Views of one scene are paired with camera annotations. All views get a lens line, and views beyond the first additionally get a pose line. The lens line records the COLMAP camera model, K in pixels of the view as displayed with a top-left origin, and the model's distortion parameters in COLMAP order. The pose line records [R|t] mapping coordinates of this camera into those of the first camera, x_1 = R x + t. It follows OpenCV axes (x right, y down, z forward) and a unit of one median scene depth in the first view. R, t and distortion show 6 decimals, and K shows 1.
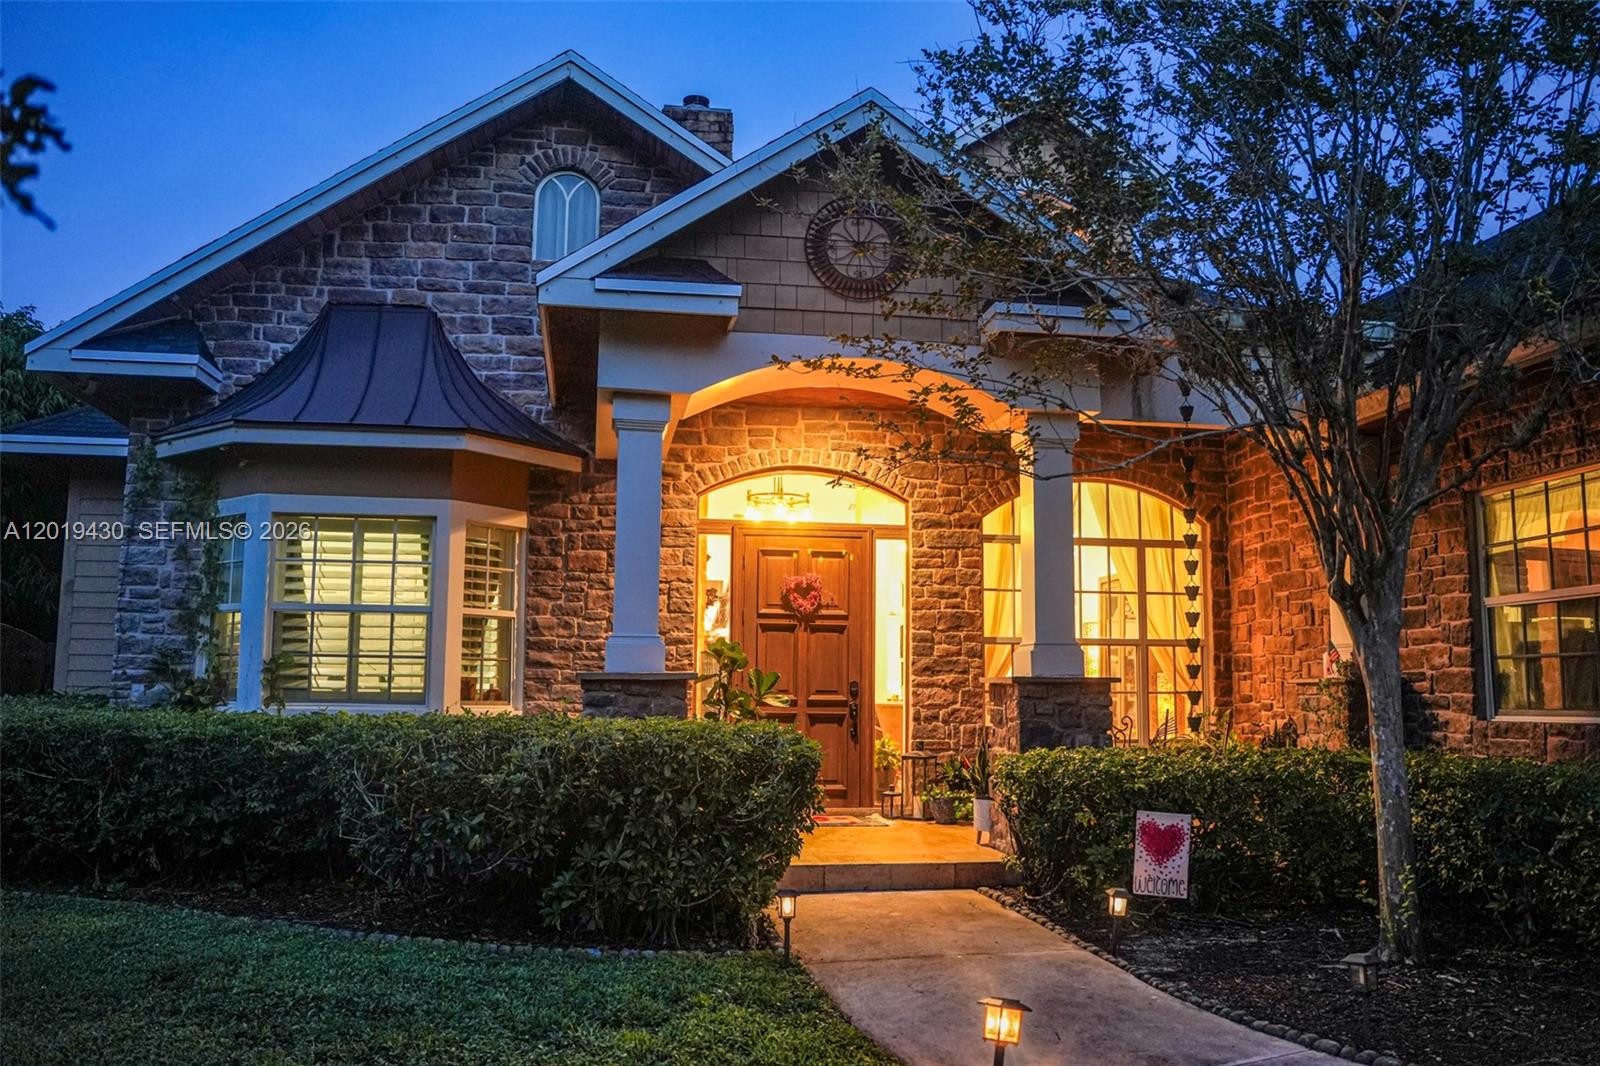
lens RADIAL K [[1295.3, 0, 796.7], [0, 1295.3, 538.2], [0, 0, 1]] dist [-0.103771, 0.079295]
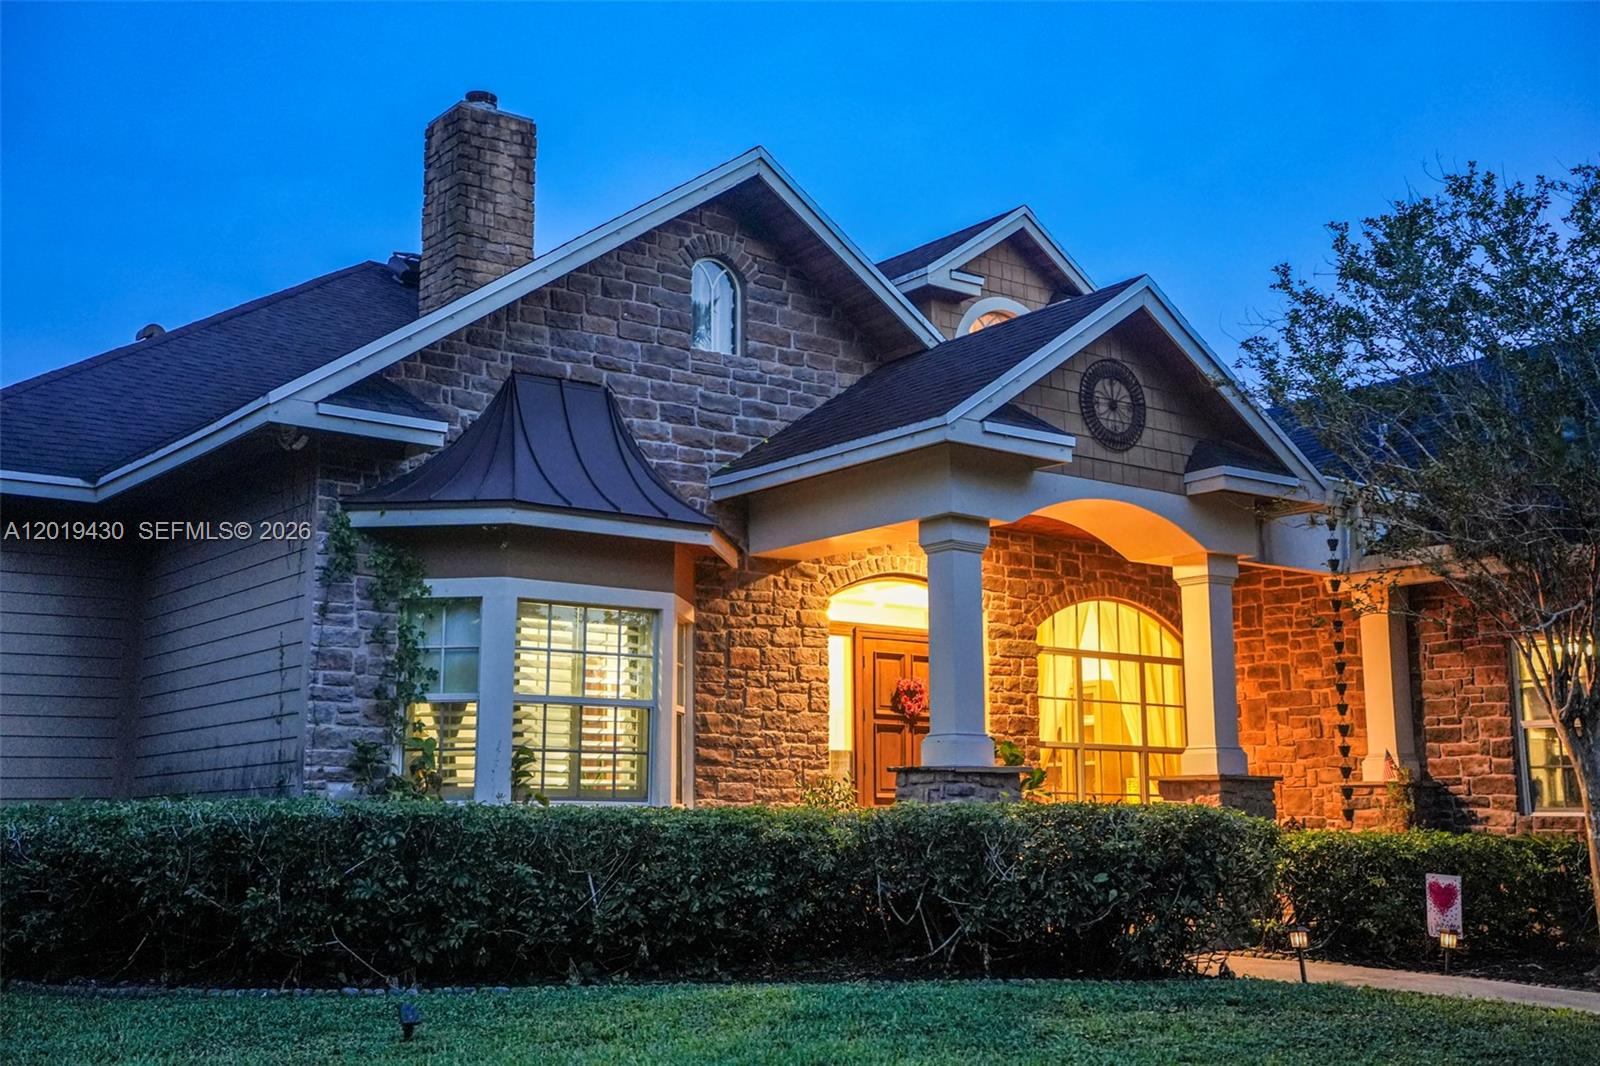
lens RADIAL K [[1817.2, 0, 800.0], [0, 1817.2, 533.0], [0, 0, 1]] dist [0.078319, 0.314549]
pose [[0.880830, 0.068689, 0.468422, -0.796005], [-0.048592, 0.997310, -0.054872, -0.003846], [-0.470932, 0.025571, 0.881799, -0.266552]]
